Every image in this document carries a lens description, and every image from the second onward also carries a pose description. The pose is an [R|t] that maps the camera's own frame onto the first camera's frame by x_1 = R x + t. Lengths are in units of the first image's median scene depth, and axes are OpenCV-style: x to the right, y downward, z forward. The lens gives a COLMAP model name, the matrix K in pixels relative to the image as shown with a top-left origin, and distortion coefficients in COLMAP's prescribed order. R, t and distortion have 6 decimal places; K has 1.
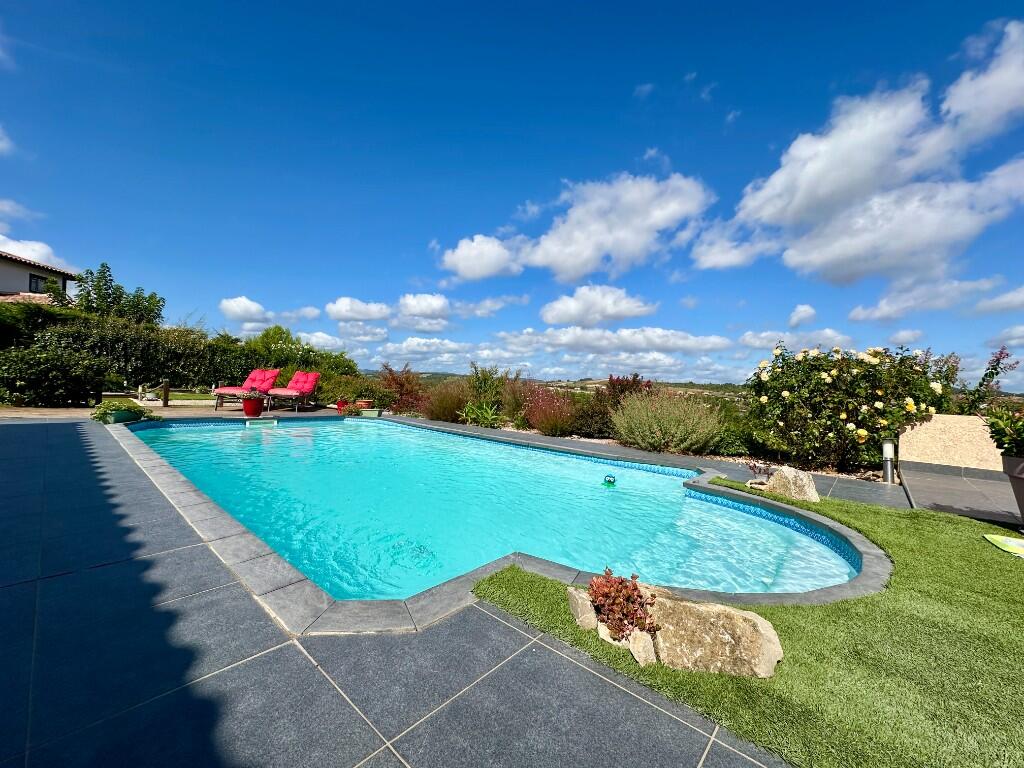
lens RADIAL K [[406.1, 0, 509.2], [0, 406.1, 380.2], [0, 0, 1]] dist [0.000467, 0.000315]
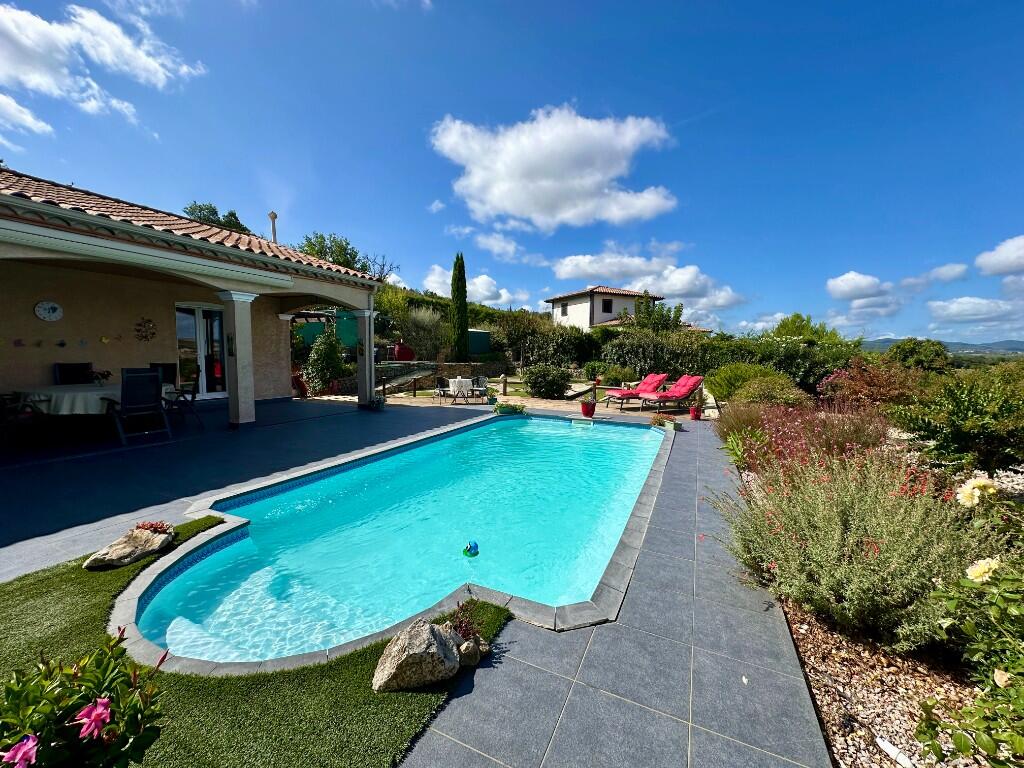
lens RADIAL K [[406.1, 0, 509.7], [0, 406.1, 384.1], [0, 0, 1]] dist [0.000467, 0.000315]
pose [[0.280429, 0.033695, -0.959283, 0.206617], [0.014098, 0.999131, 0.039216, -0.026682], [0.959771, -0.024522, 0.279710, 0.157129]]
